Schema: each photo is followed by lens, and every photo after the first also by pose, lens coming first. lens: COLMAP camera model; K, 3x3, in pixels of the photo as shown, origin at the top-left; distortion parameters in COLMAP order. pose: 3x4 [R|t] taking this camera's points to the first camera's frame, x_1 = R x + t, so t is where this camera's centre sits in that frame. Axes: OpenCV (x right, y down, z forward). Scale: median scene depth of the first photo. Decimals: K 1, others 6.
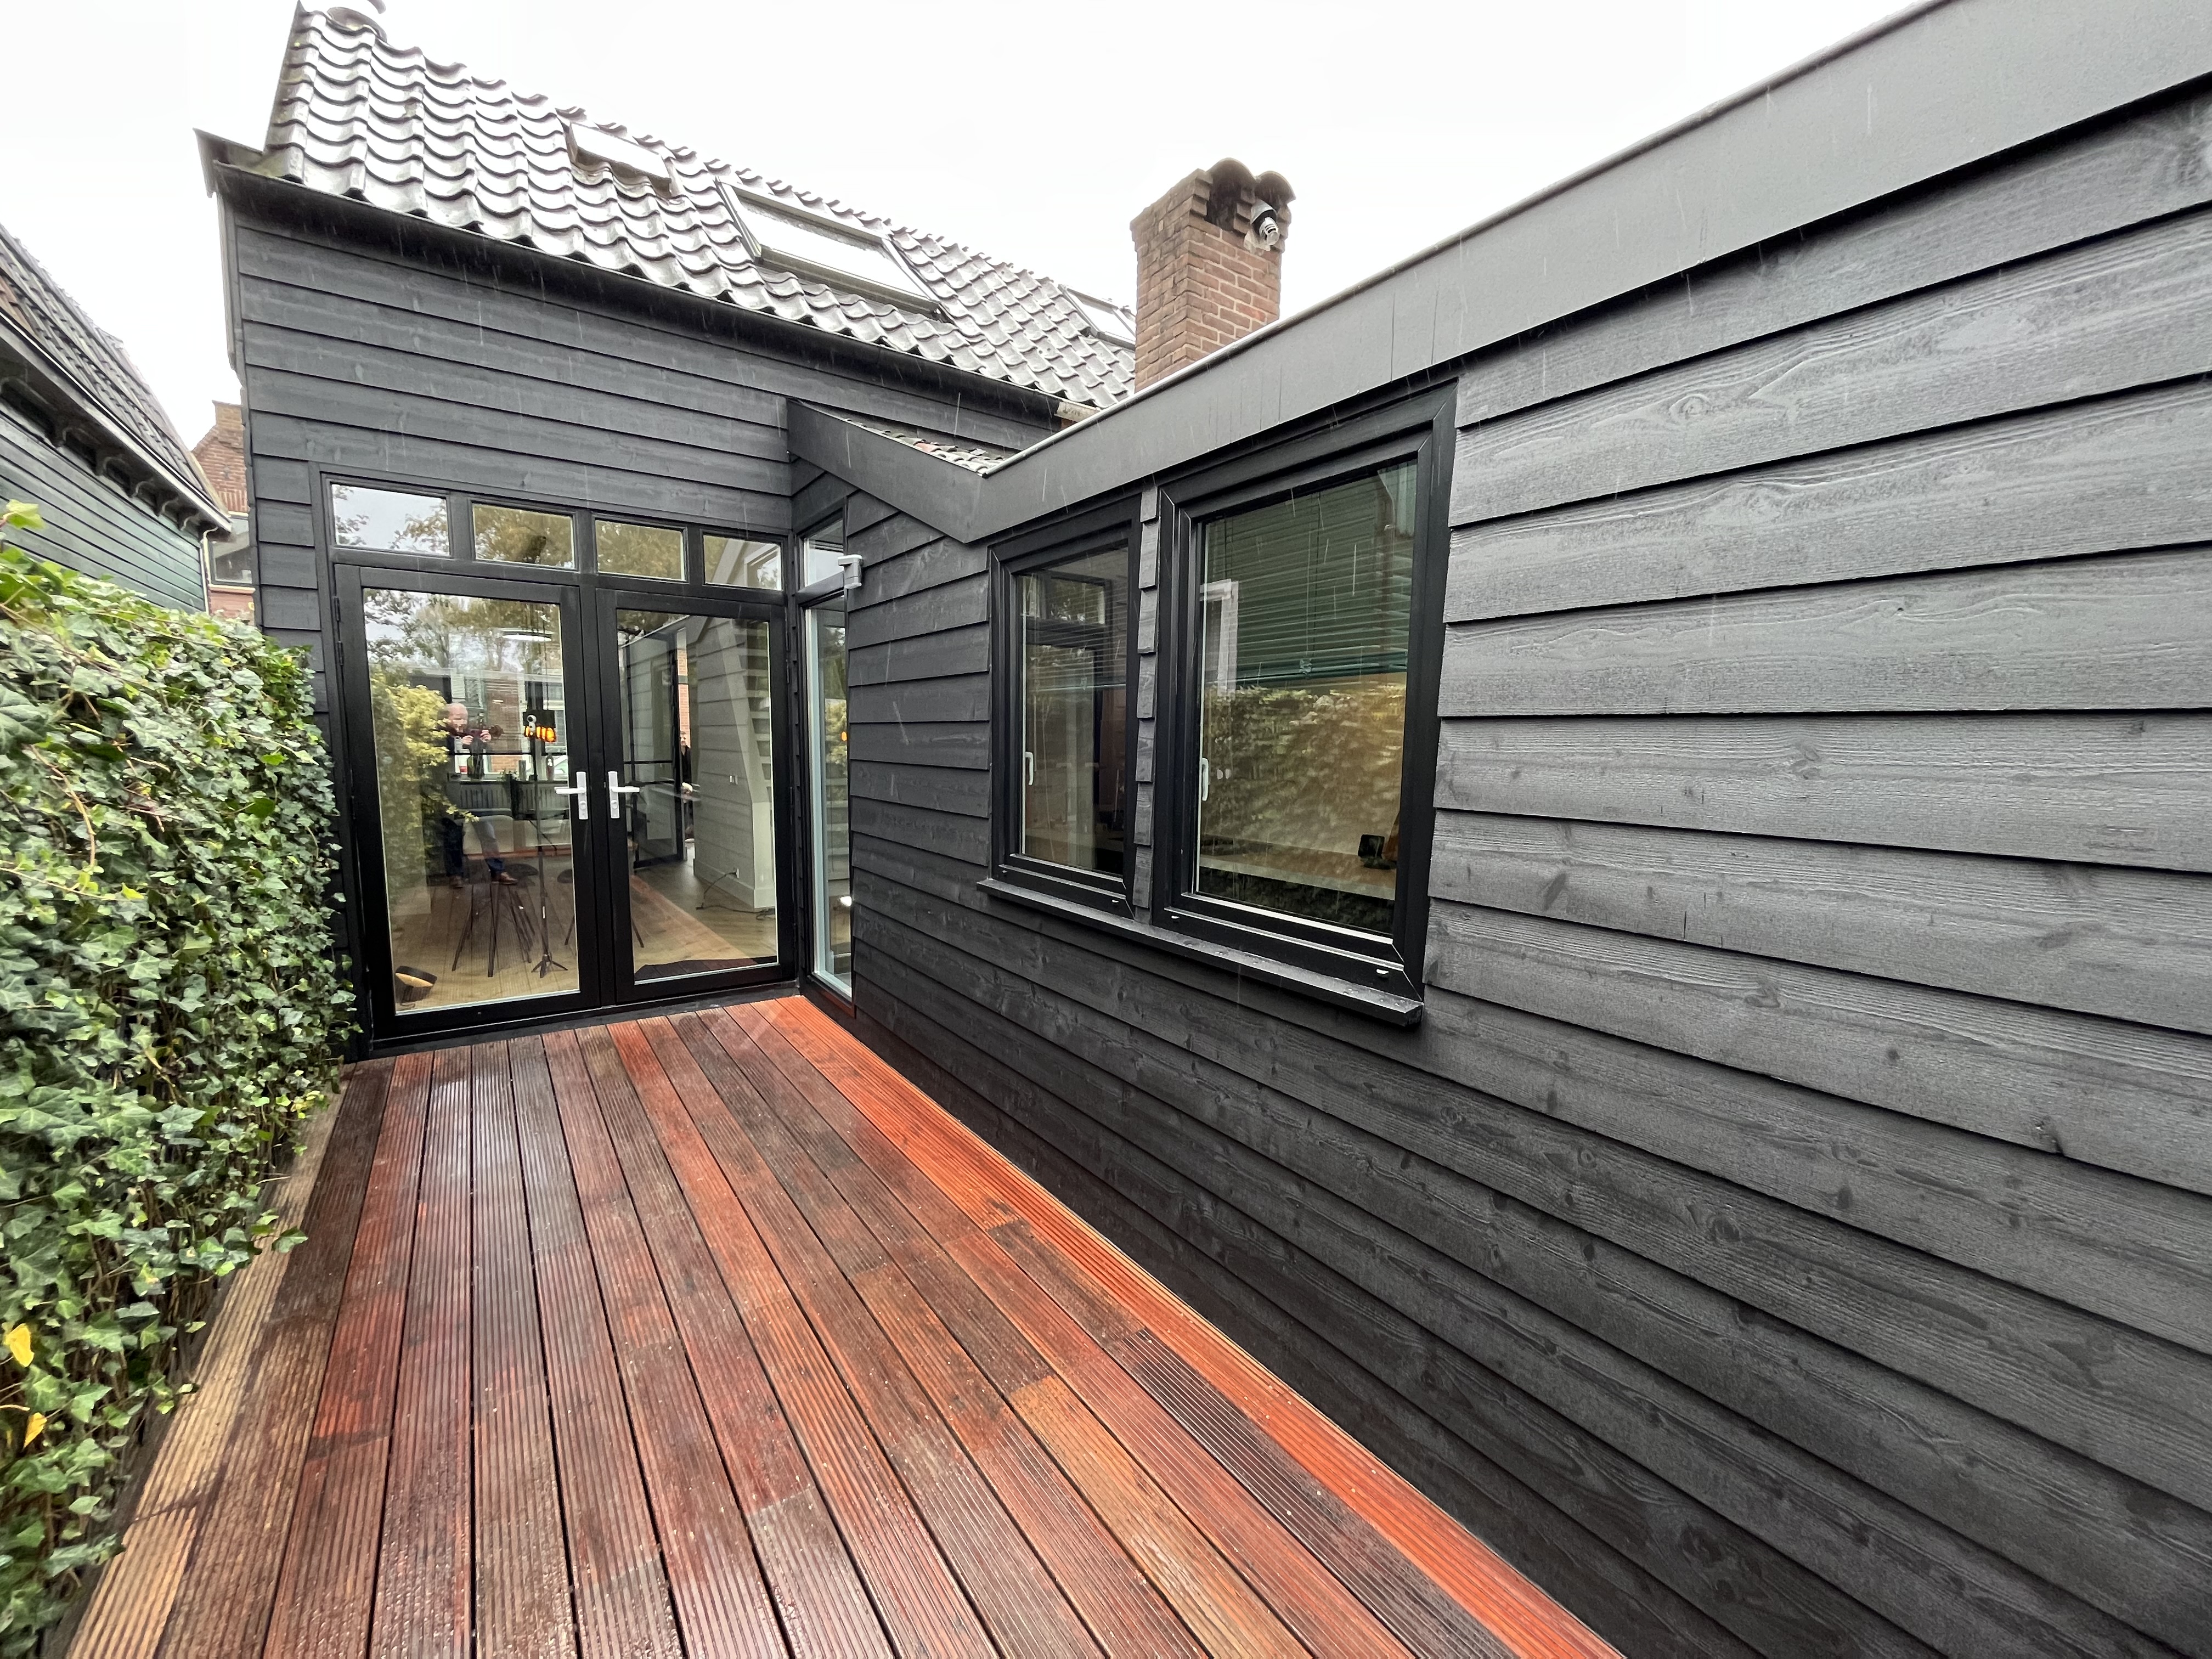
lens RADIAL K [[886.8, 0, 1105.5], [0, 886.8, 831.3], [0, 0, 1]] dist [-0.001046, -0.000191]
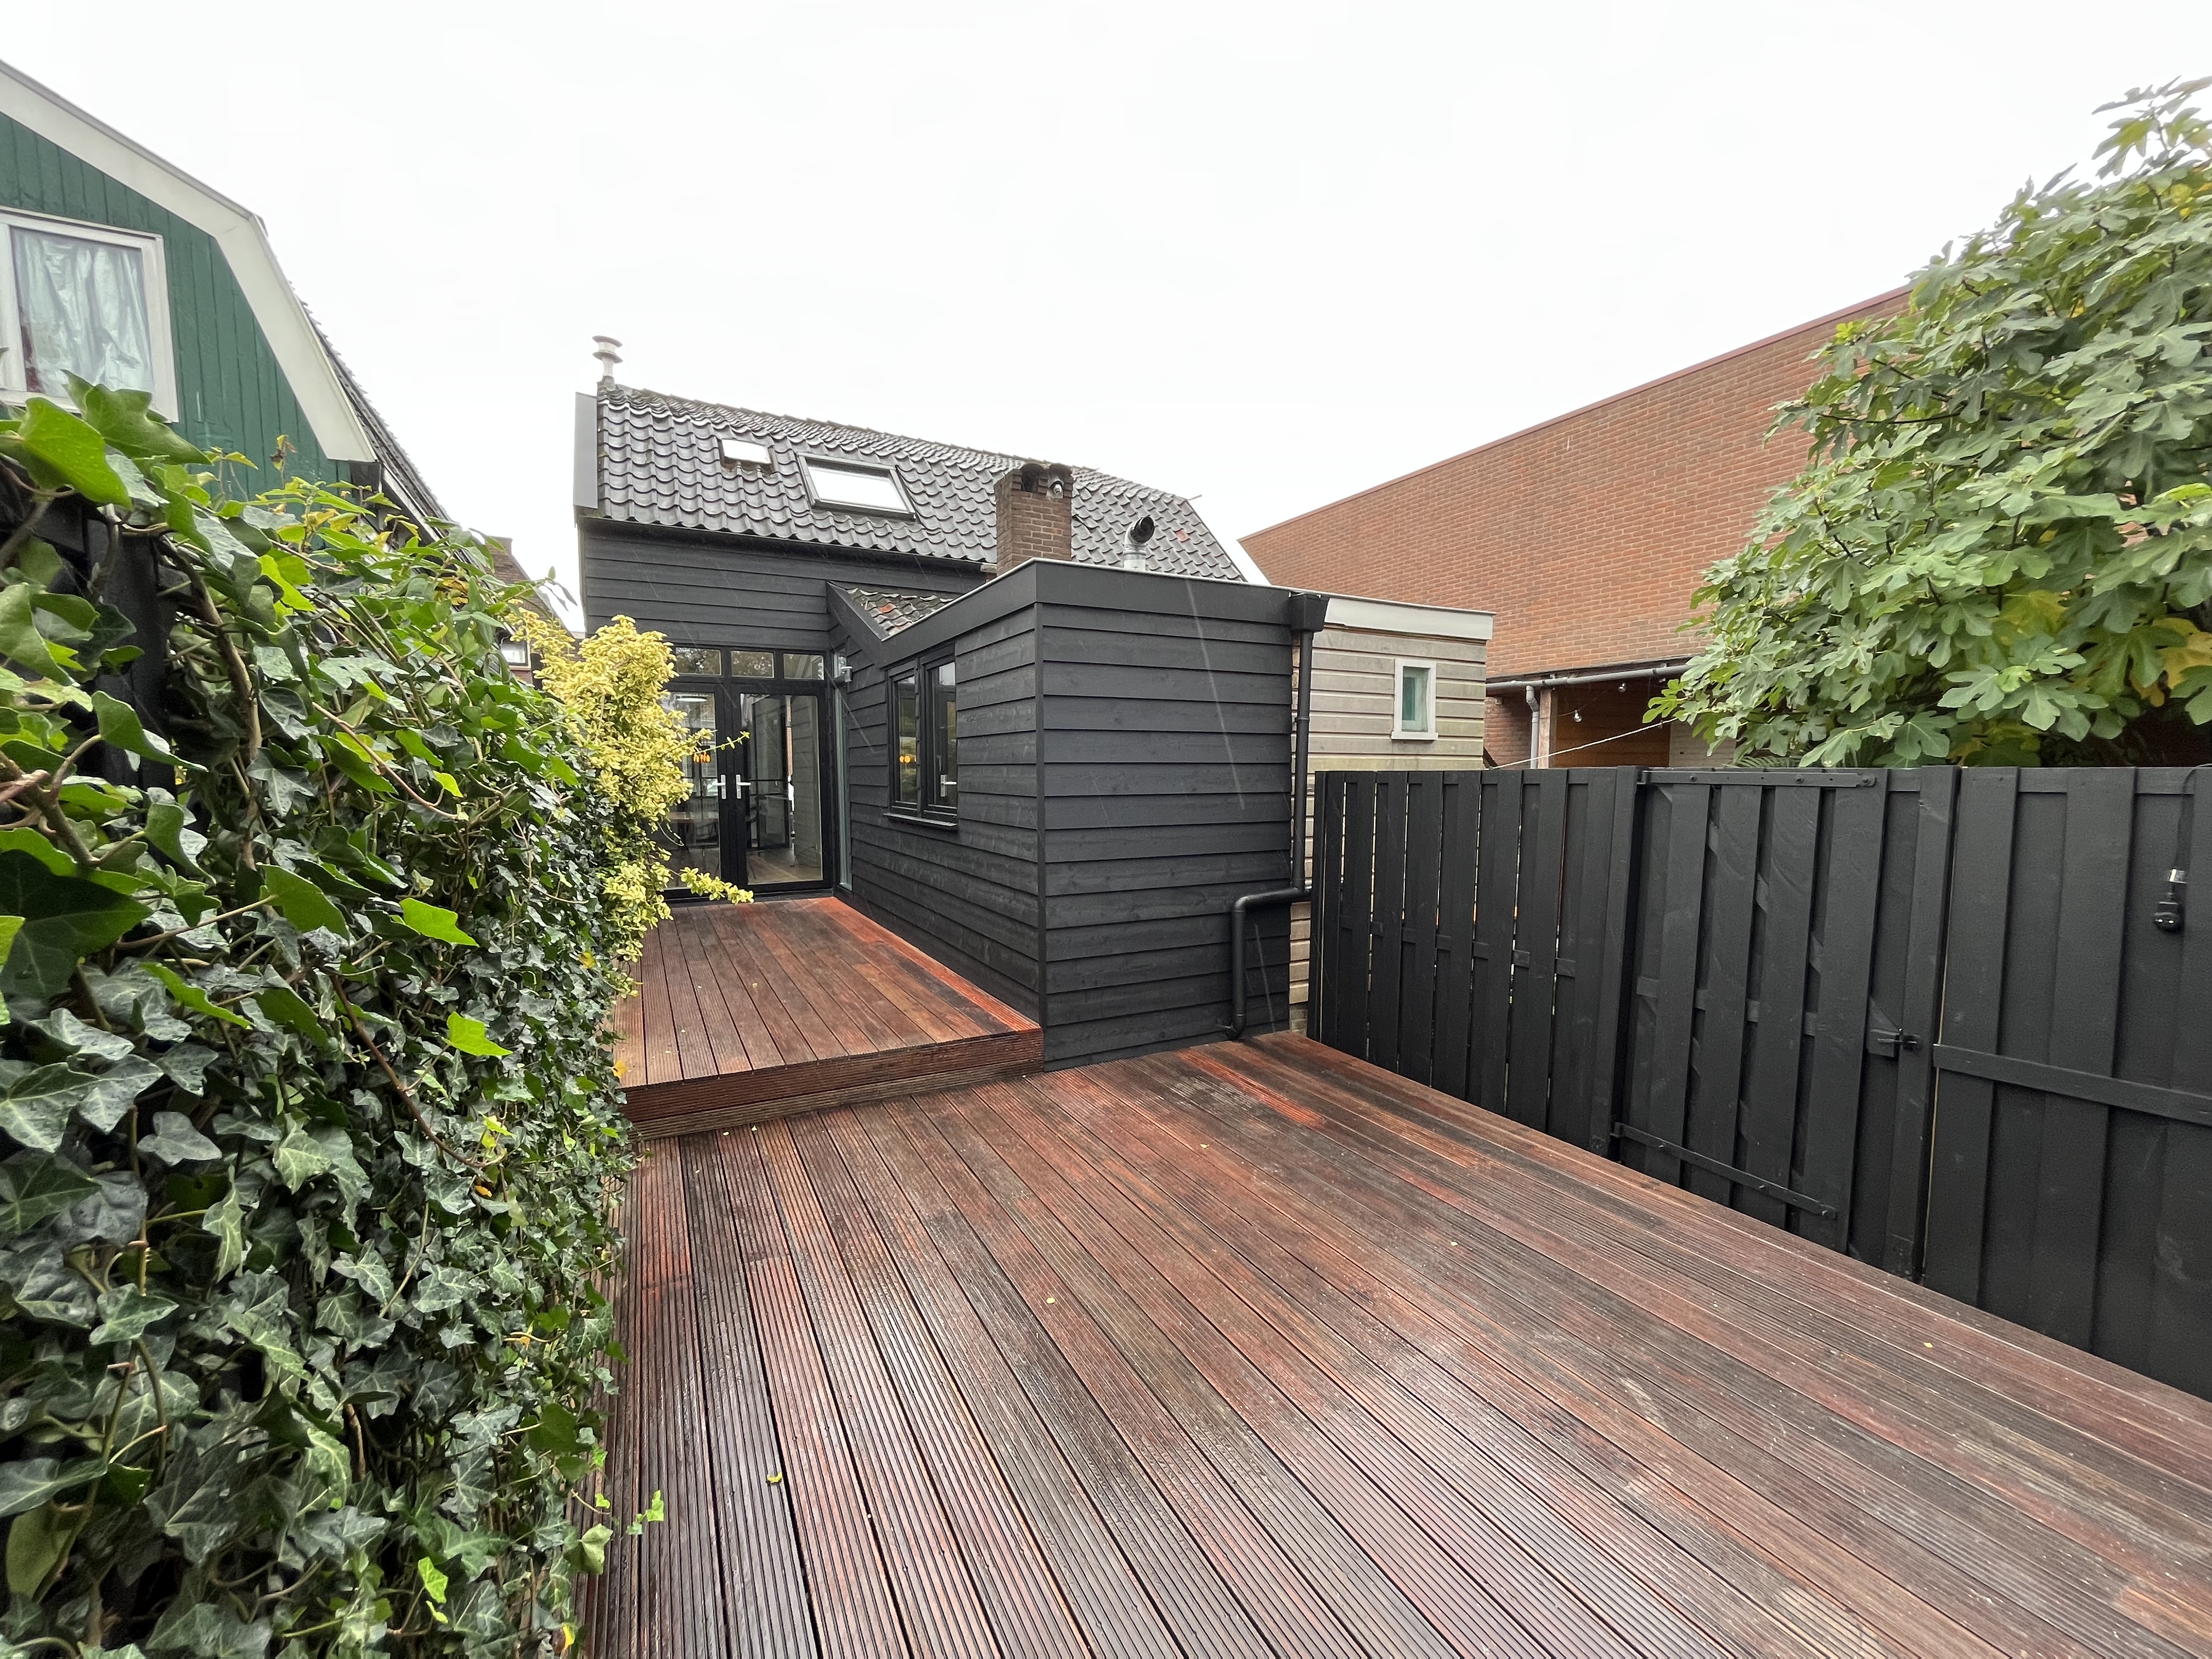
lens RADIAL K [[886.8, 0, 1106.0], [0, 886.8, 841.2], [0, 0, 1]] dist [-0.001046, -0.000191]
pose [[0.991469, -0.004469, -0.130266, 0.492565], [0.001105, 0.999664, -0.025883, 0.126370], [0.130338, 0.025518, 0.991141, -0.813026]]
